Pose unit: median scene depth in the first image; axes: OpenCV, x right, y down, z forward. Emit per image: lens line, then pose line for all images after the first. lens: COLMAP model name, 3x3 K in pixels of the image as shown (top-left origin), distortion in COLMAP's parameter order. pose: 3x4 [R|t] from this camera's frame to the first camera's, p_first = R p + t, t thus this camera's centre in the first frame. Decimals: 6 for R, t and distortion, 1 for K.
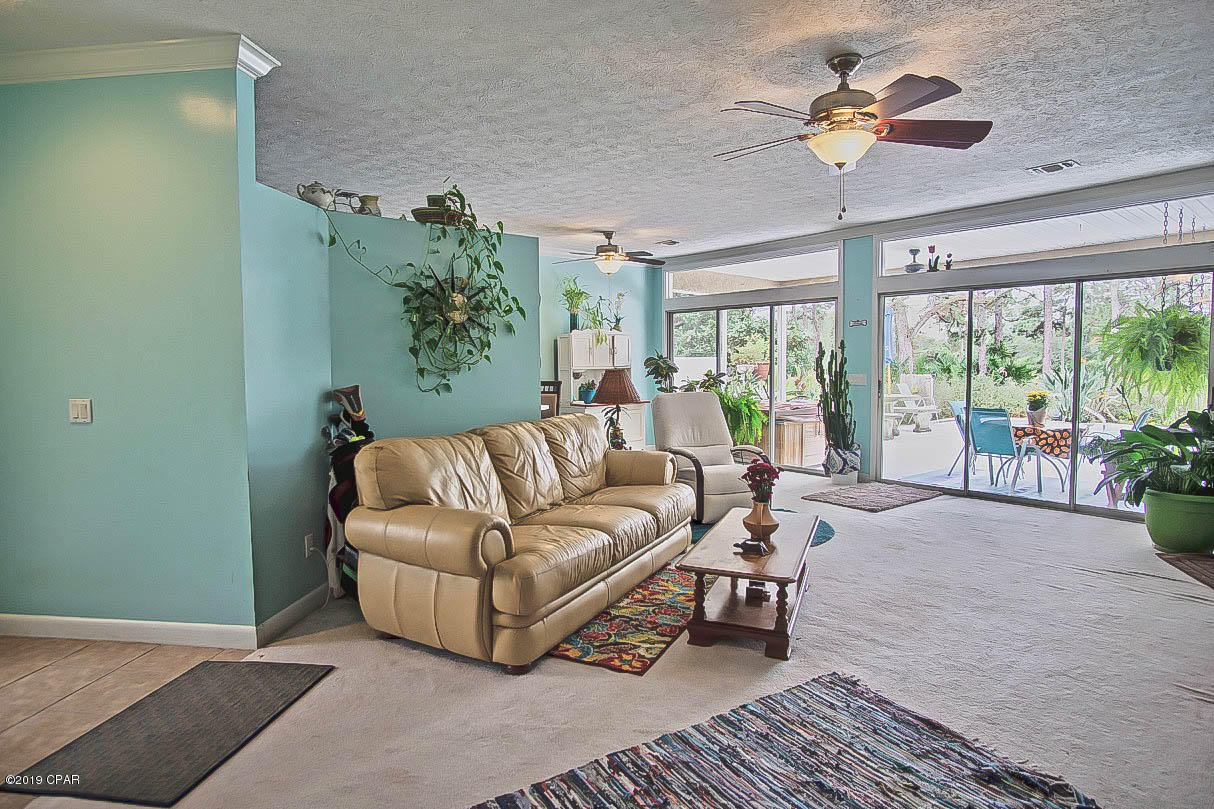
lens RADIAL K [[659.0, 0, 613.6], [0, 659.0, 395.8], [0, 0, 1]] dist [-0.044014, 0.012470]
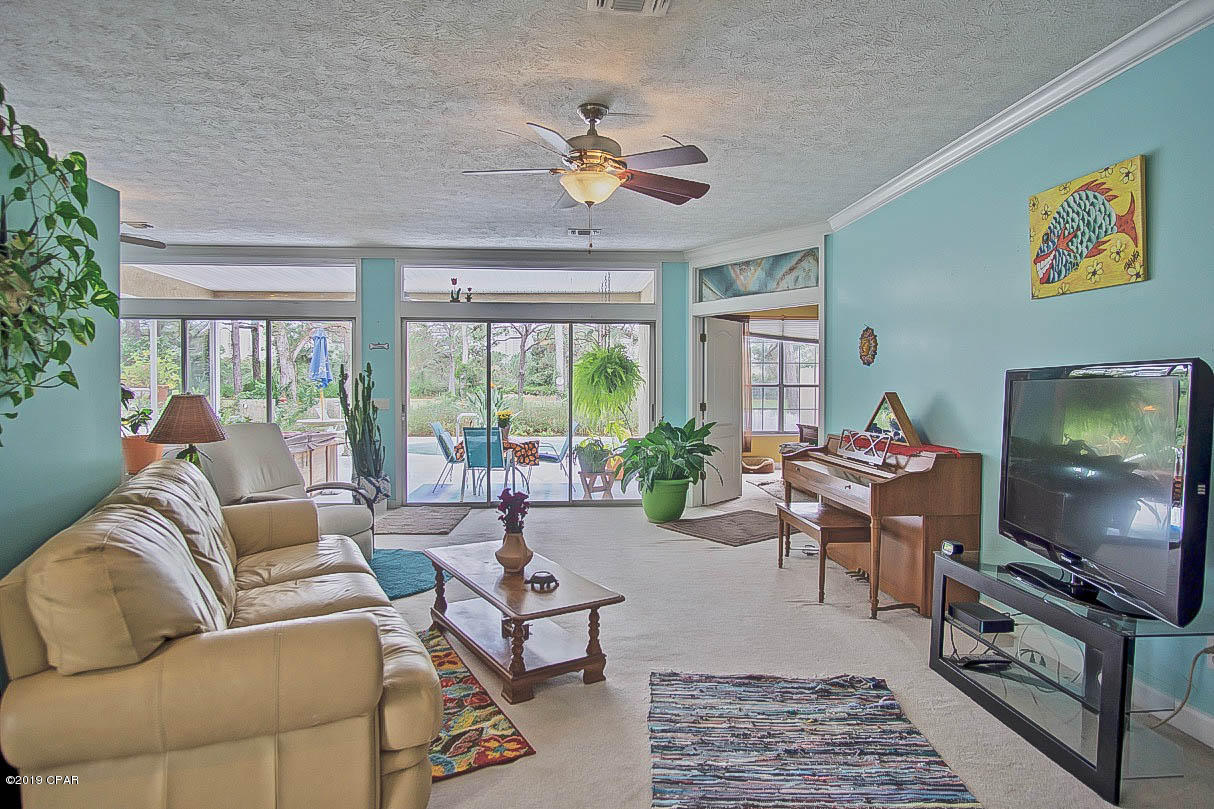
lens RADIAL K [[659.0, 0, 613.6], [0, 659.0, 395.8], [0, 0, 1]] dist [-0.044014, 0.012470]
pose [[0.571536, -0.006201, 0.820554, -0.283311], [0.036273, 0.999185, -0.017715, -0.008928], [-0.819775, 0.039889, 0.571295, 0.198236]]
